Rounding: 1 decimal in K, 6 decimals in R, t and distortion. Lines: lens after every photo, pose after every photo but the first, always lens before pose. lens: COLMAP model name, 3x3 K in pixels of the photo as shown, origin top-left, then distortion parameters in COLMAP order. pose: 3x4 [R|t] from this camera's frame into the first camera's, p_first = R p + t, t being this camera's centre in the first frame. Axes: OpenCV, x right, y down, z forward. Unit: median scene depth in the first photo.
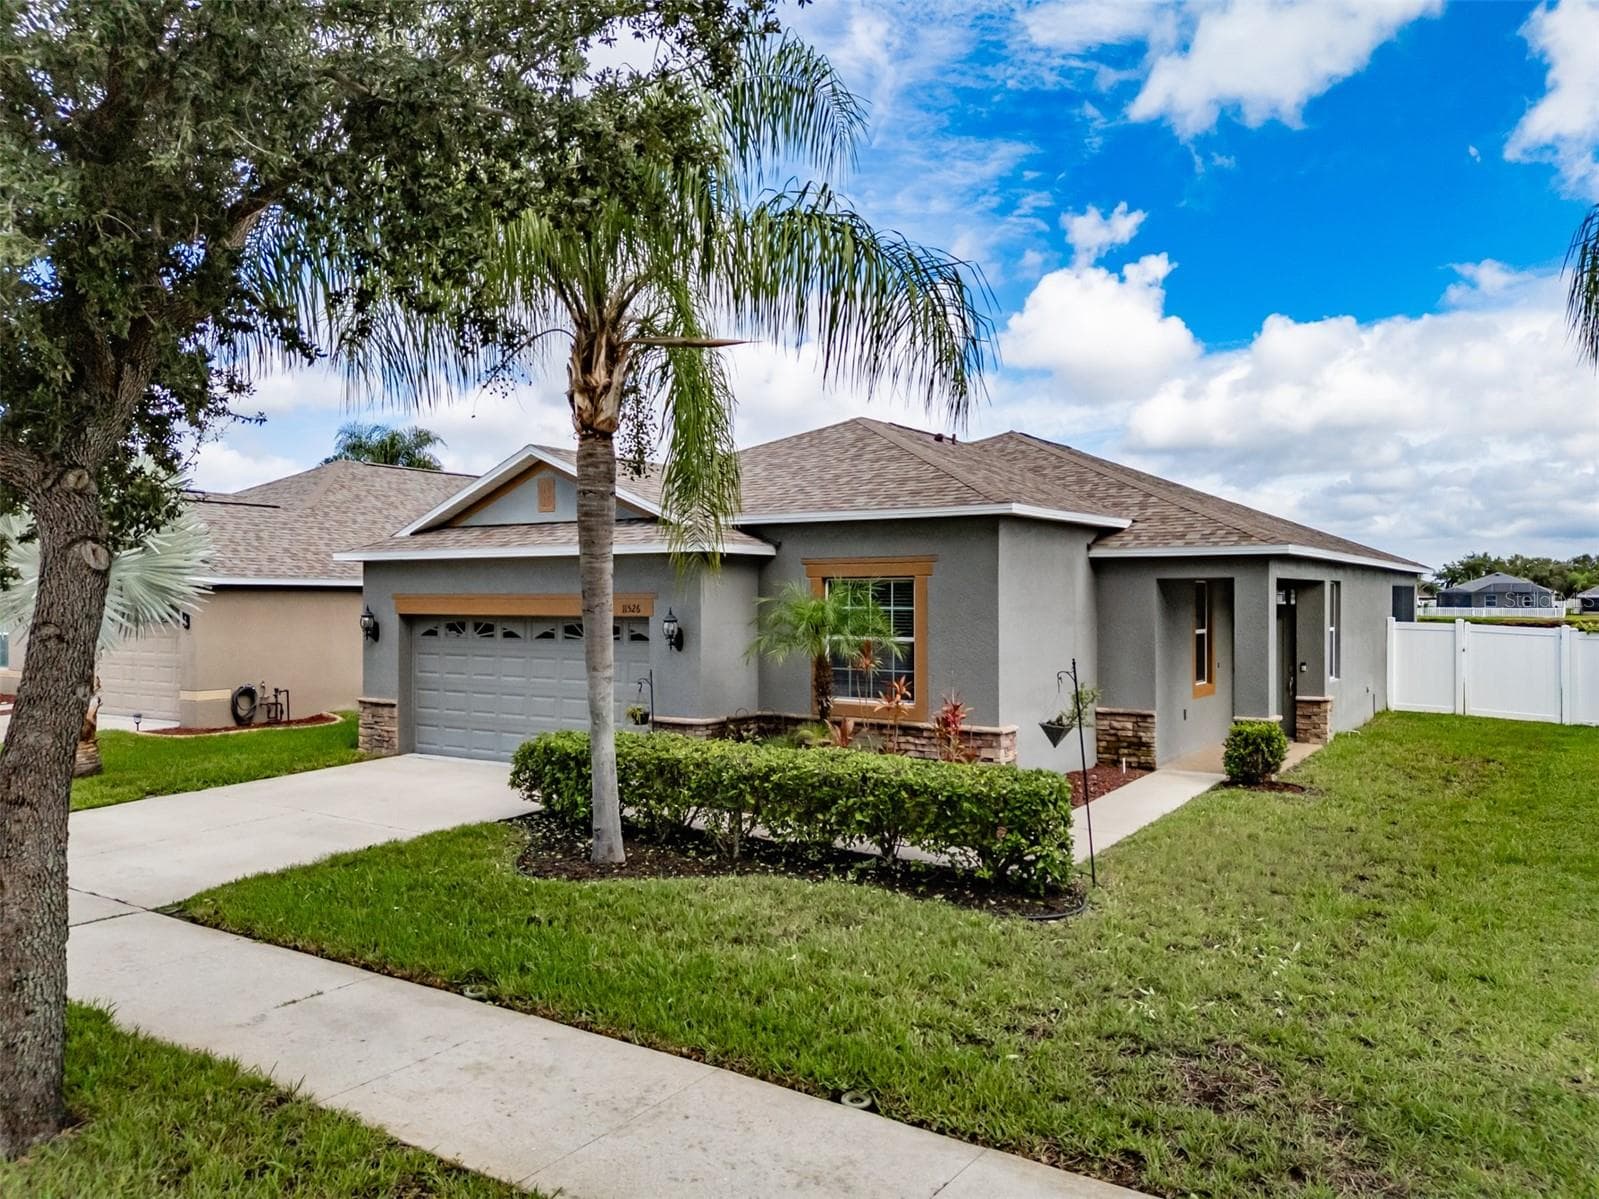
lens RADIAL K [[1171.1, 0, 806.9], [0, 1171.1, 604.6], [0, 0, 1]] dist [0.088631, -0.113815]
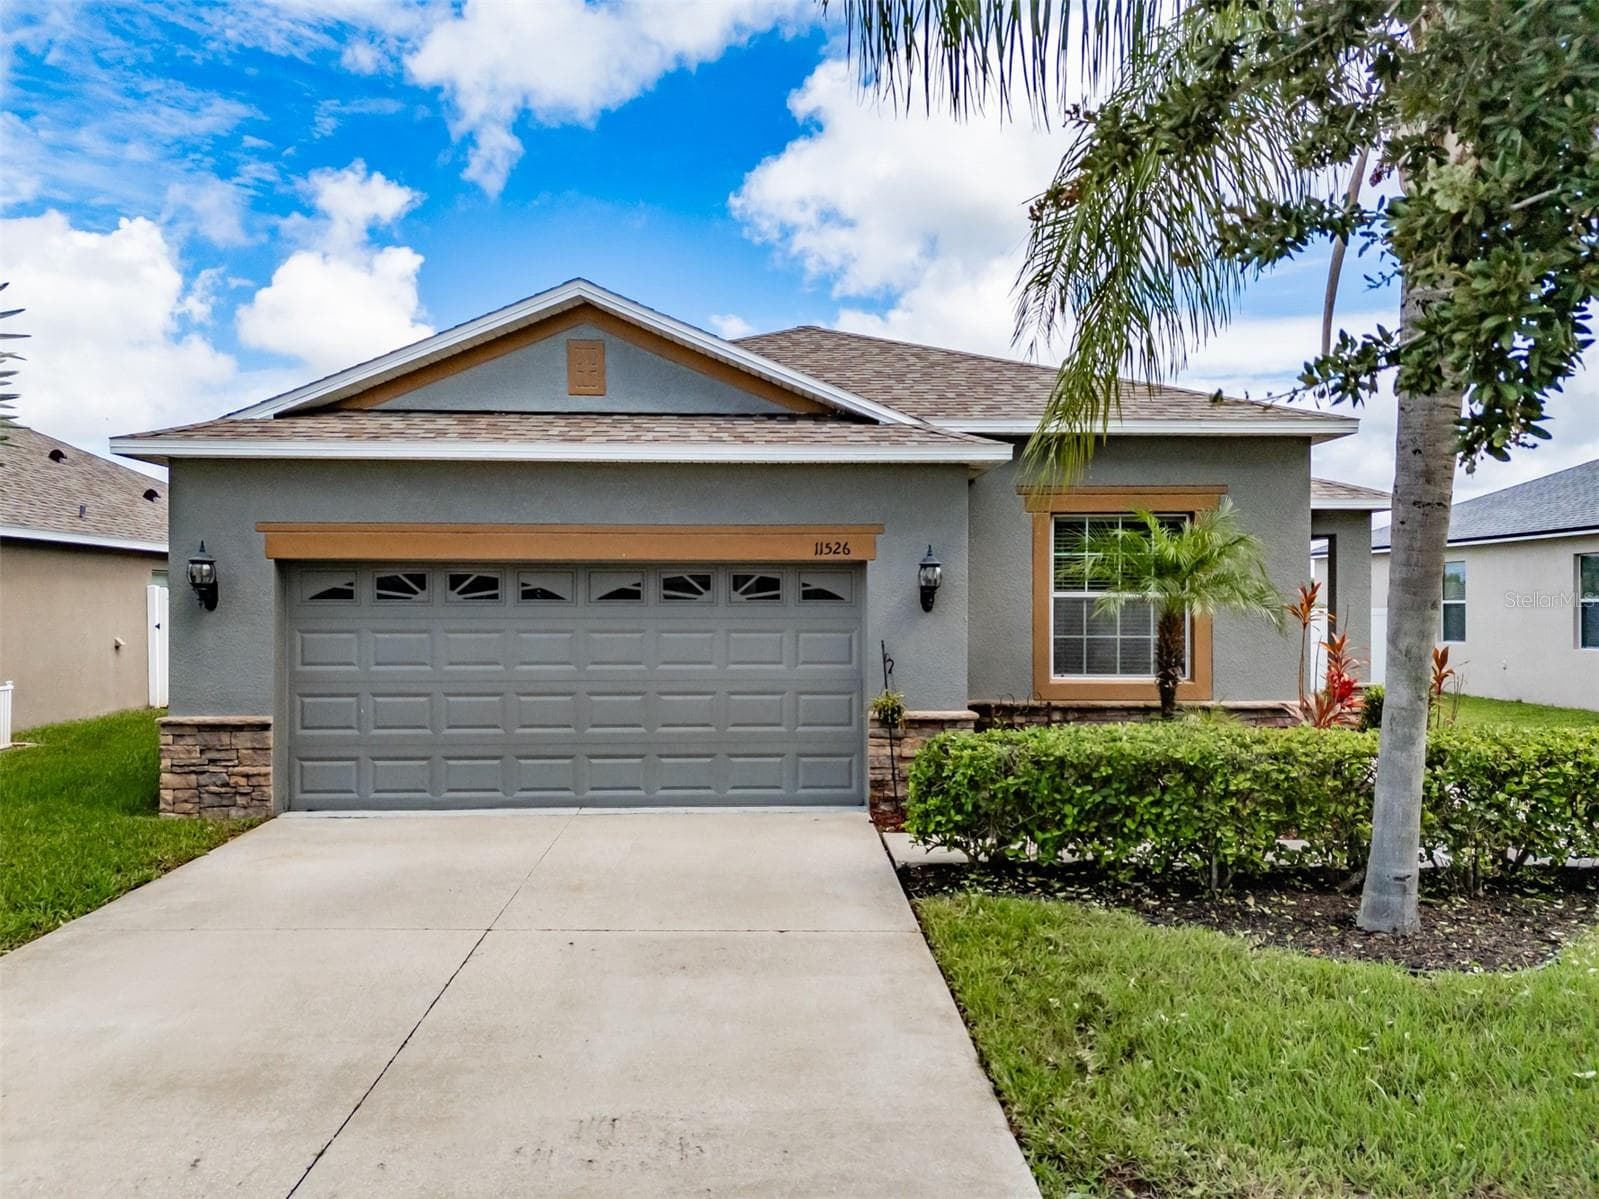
lens RADIAL K [[1171.1, 0, 806.9], [0, 1171.1, 604.6], [0, 0, 1]] dist [0.088631, -0.113815]
pose [[0.822216, -0.001503, 0.569173, -0.463171], [0.002266, 0.999997, -0.000633, 0.030338], [-0.569171, 0.001810, 0.822217, 0.414736]]
